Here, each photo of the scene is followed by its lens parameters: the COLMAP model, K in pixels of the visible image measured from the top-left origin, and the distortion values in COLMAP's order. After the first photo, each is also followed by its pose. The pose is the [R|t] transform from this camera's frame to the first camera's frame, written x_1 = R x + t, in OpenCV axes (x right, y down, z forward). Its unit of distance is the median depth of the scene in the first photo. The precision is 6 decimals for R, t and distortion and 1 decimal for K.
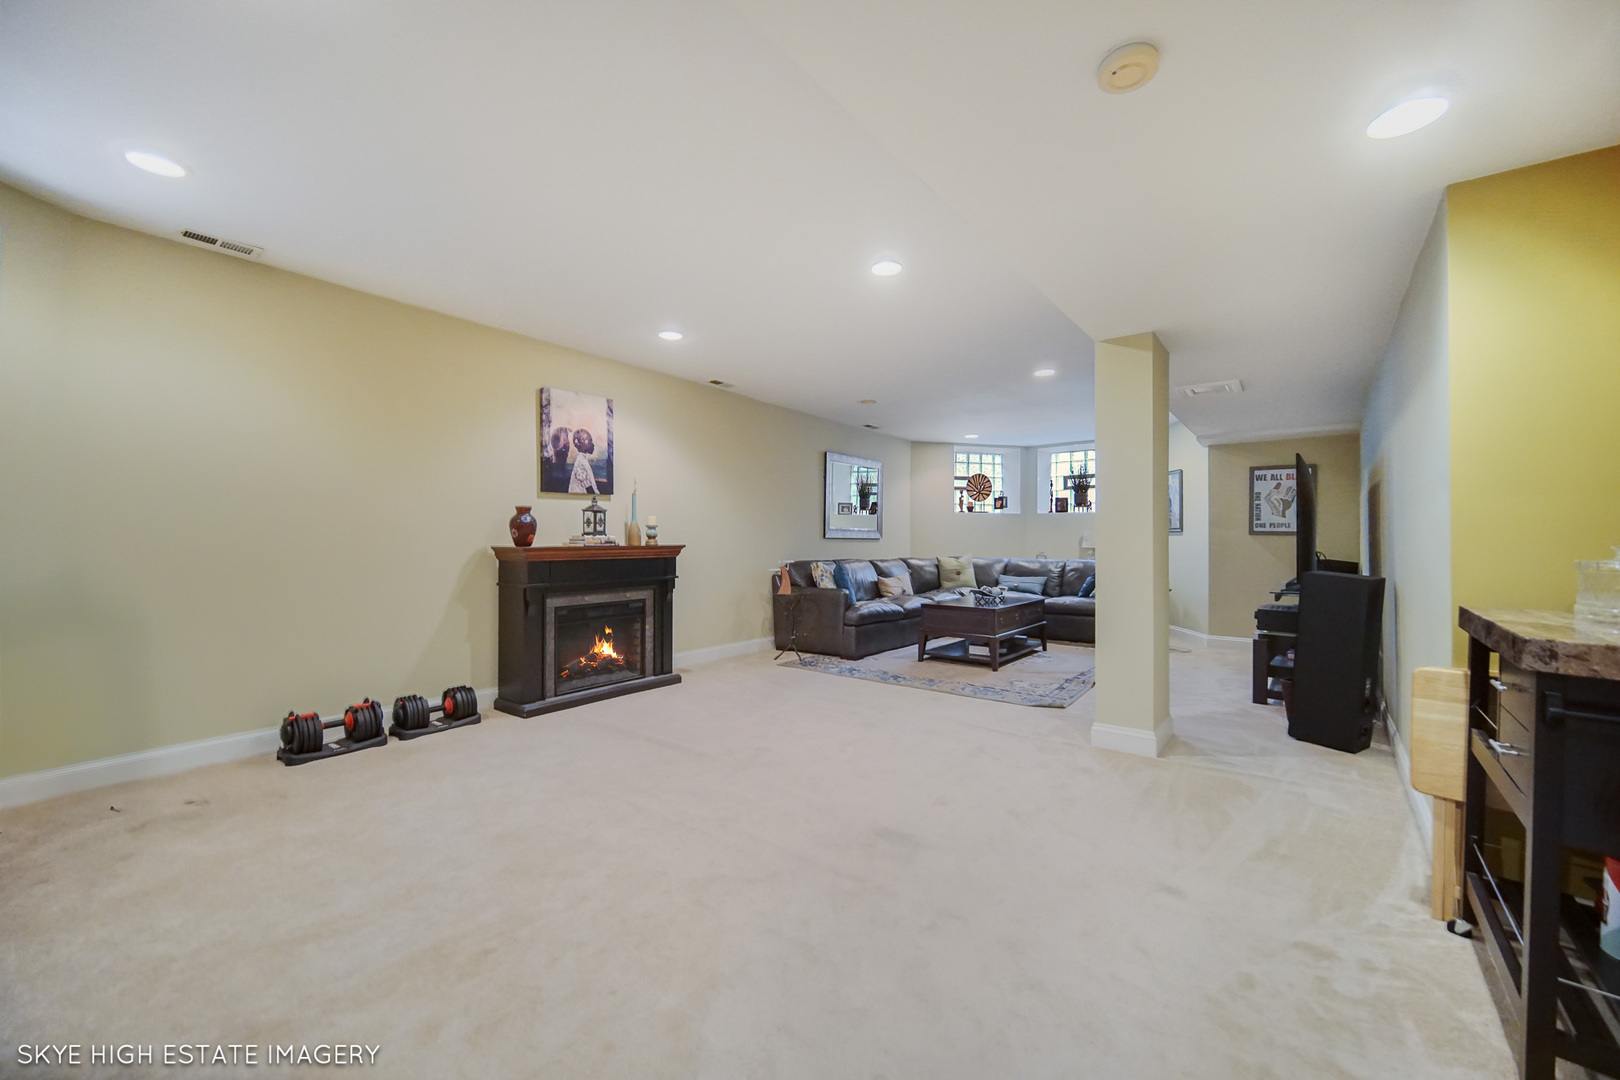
lens RADIAL K [[644.9, 0, 812.7], [0, 644.9, 540.9], [0, 0, 1]] dist [-0.006640, 0.000015]
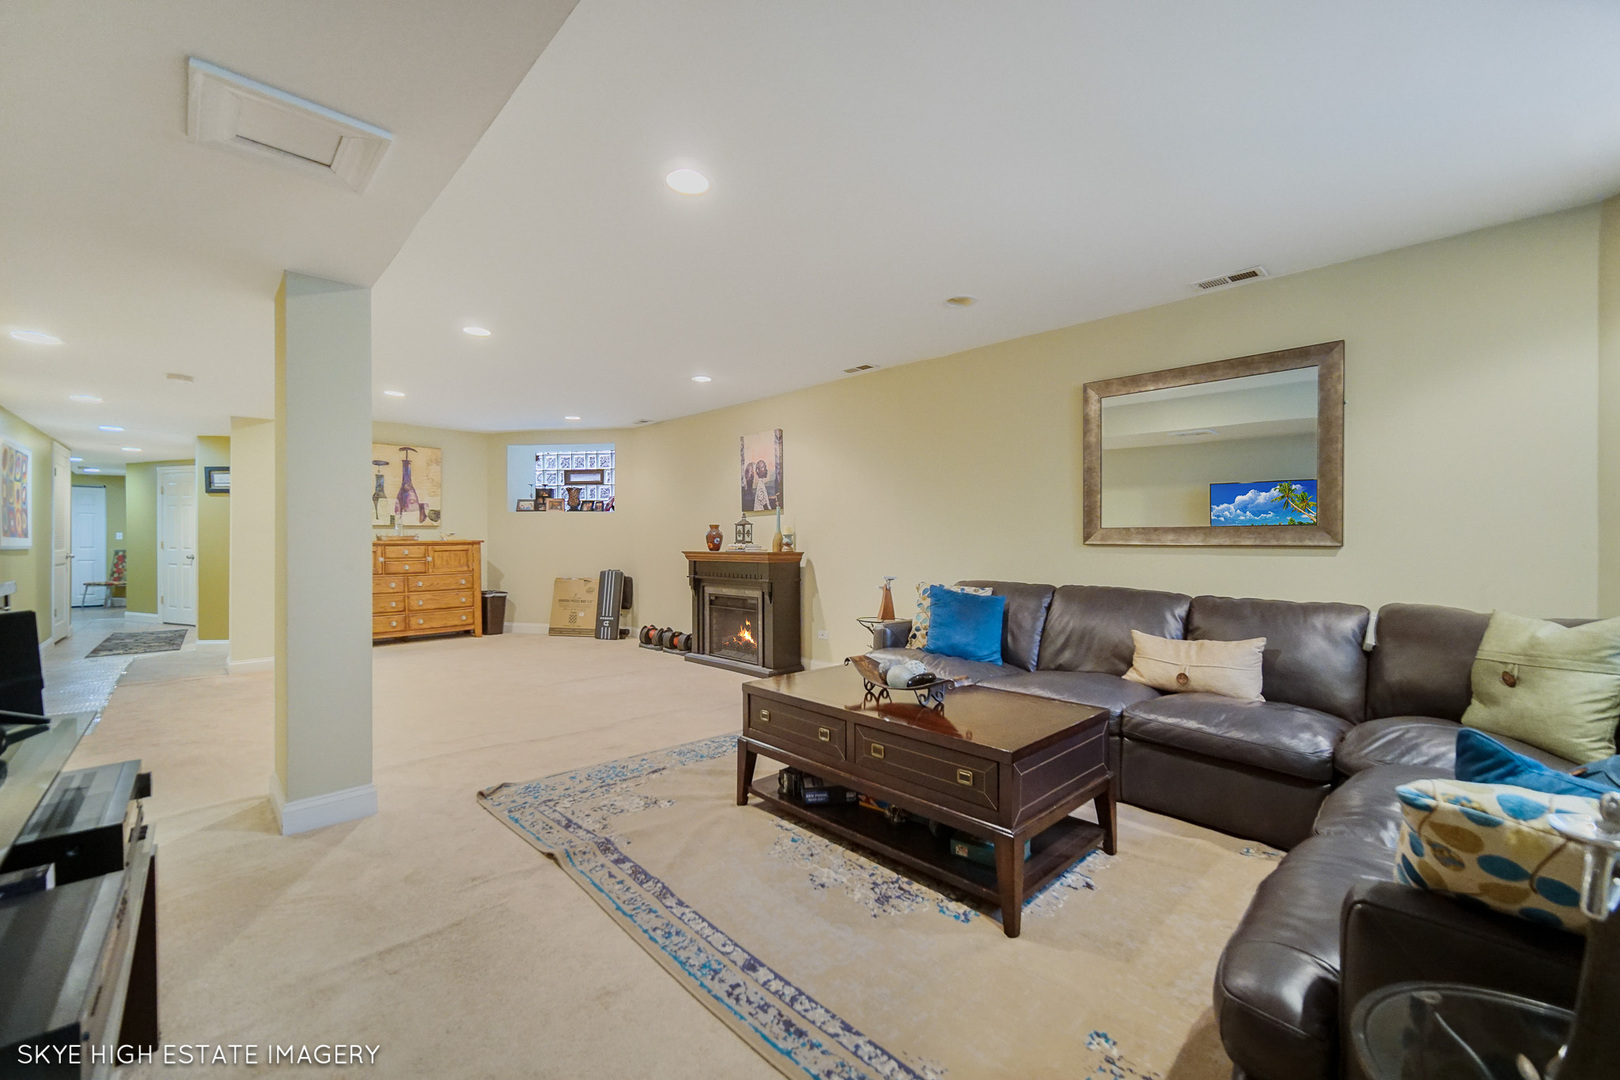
lens RADIAL K [[644.9, 0, 820.0], [0, 644.9, 545.3], [0, 0, 1]] dist [-0.006640, 0.000015]
pose [[-0.137541, 0.000096, -0.990496, 0.831236], [-0.004090, 0.999991, 0.000665, -0.005754], [0.990488, 0.004143, -0.137539, 1.210431]]
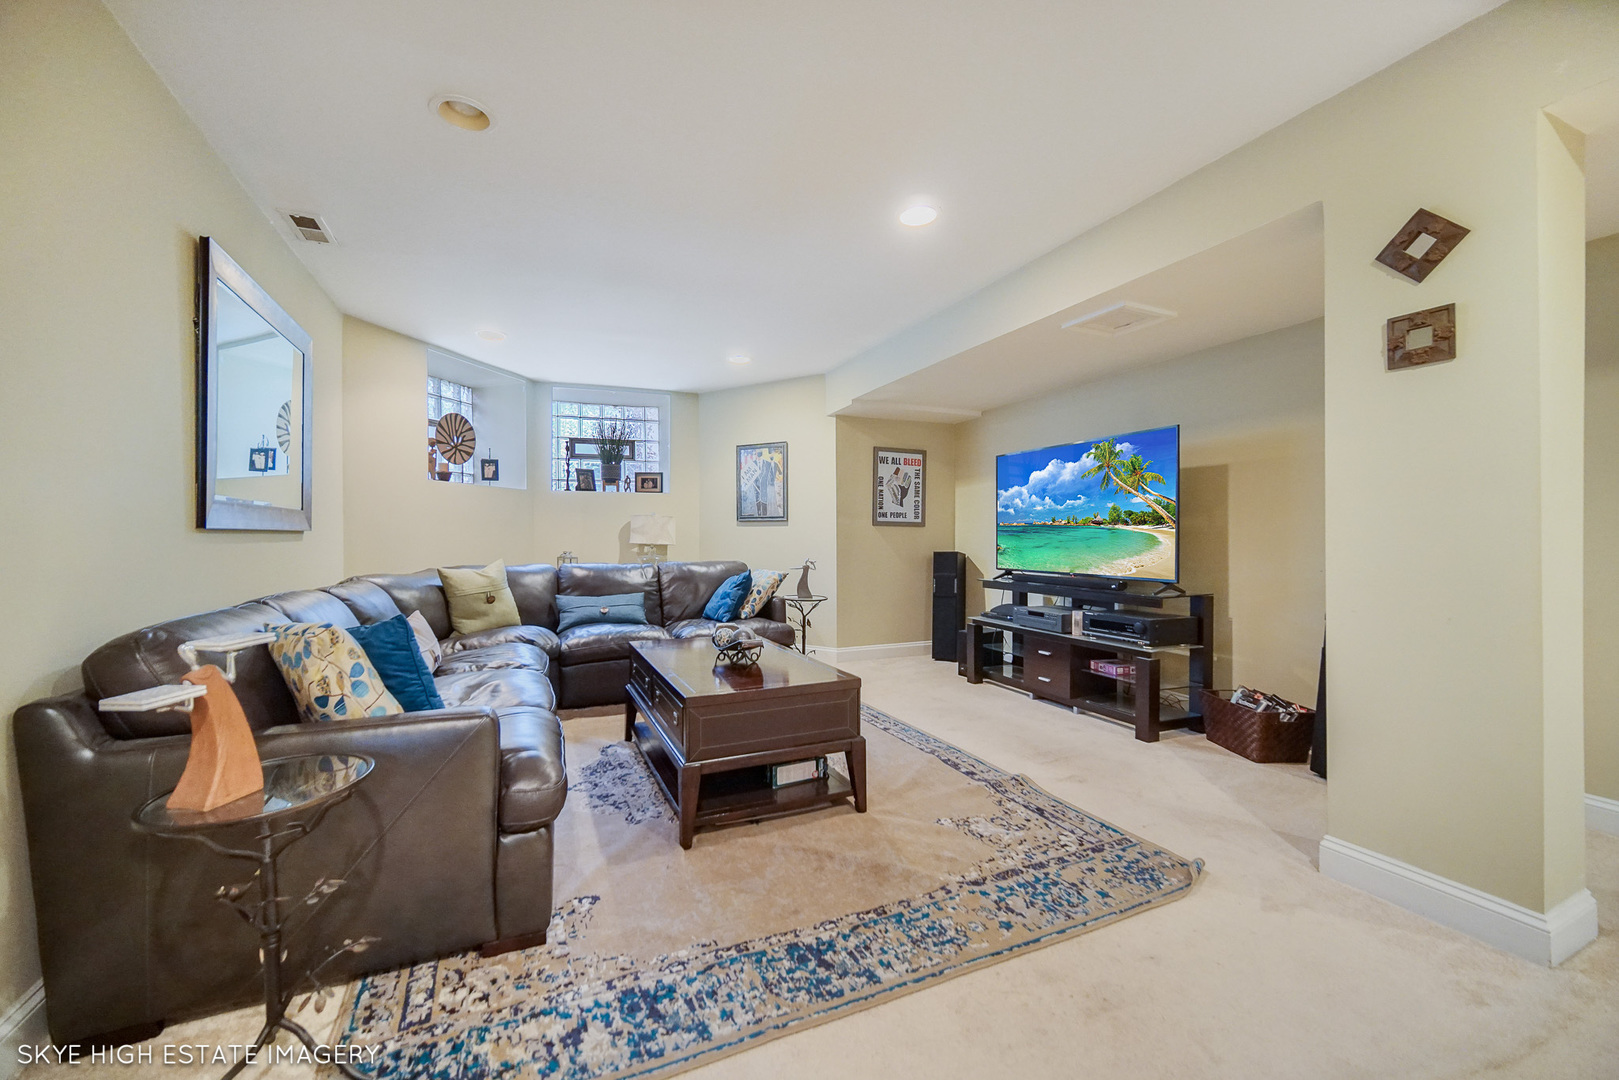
lens RADIAL K [[644.5, 0, 815.0], [0, 644.5, 534.0], [0, 0, 1]] dist [-0.006640, 0.000015]
pose [[0.462429, -0.007018, 0.886628, -0.159010], [0.007193, 0.999965, 0.004164, -0.002791], [-0.886627, 0.004452, 0.462464, 0.870626]]
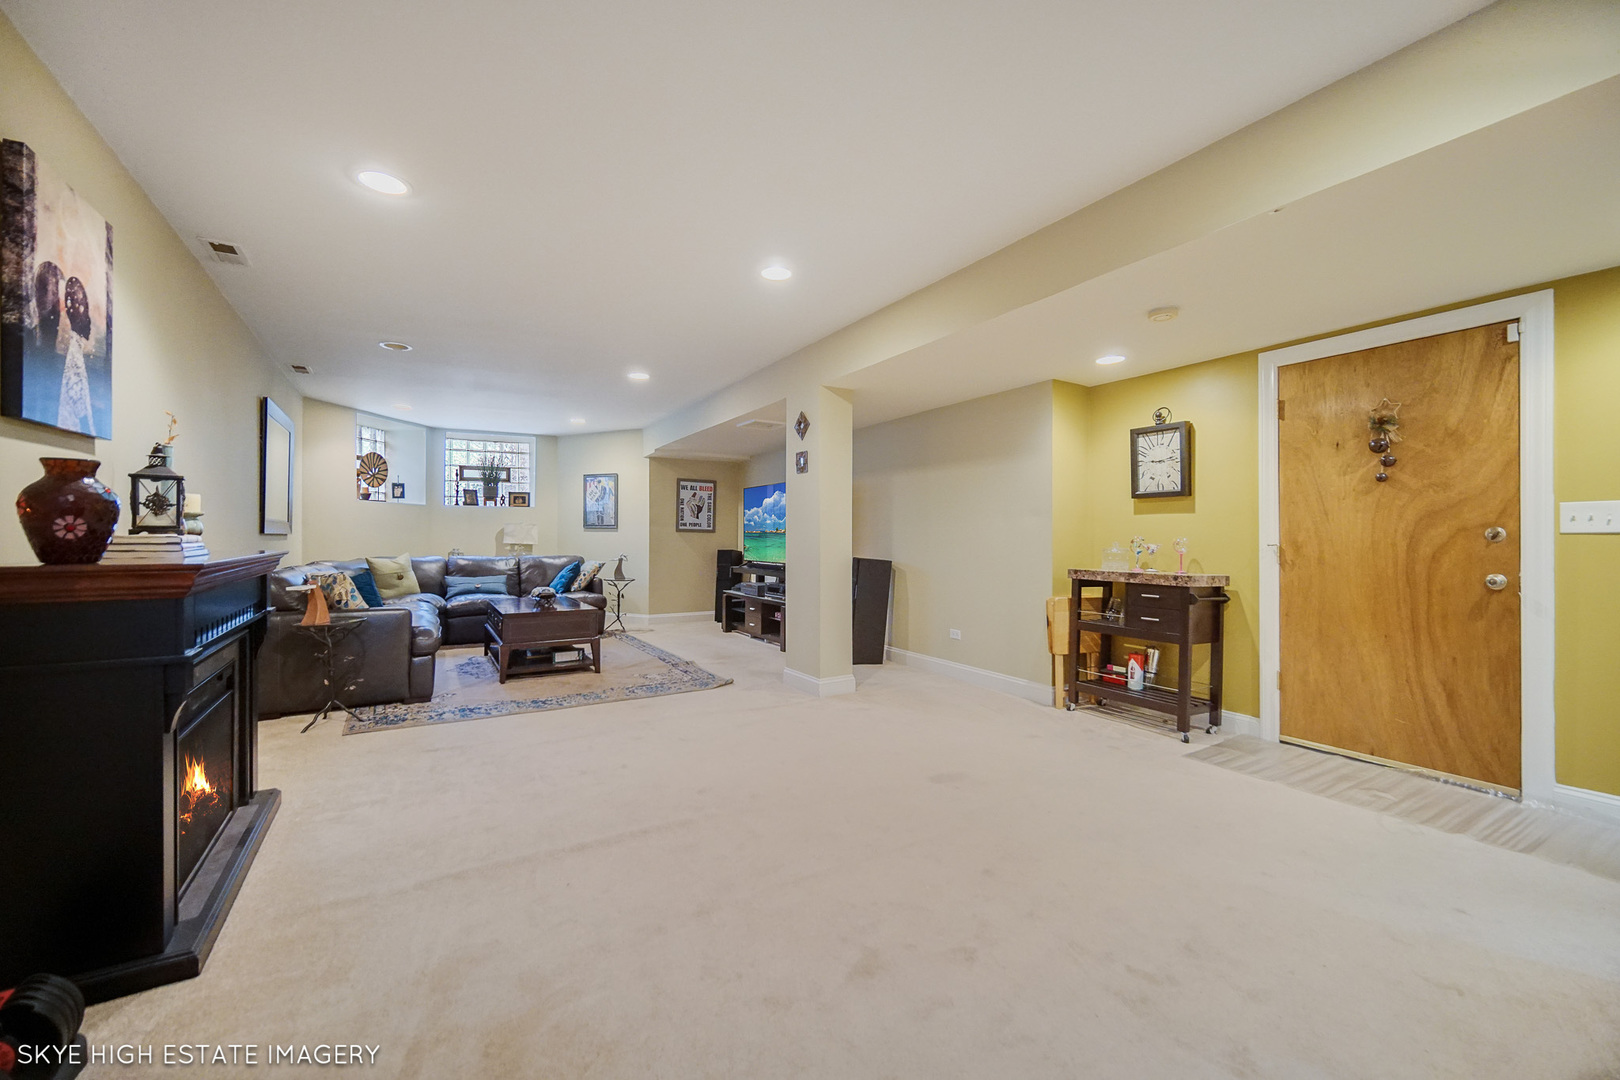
lens RADIAL K [[644.9, 0, 819.3], [0, 644.9, 532.2], [0, 0, 1]] dist [-0.006640, 0.000015]
pose [[0.346104, 0.001588, 0.938195, -0.542074], [0.000300, 0.999998, -0.001803, -0.007607], [-0.938196, 0.000906, 0.346103, 0.383026]]
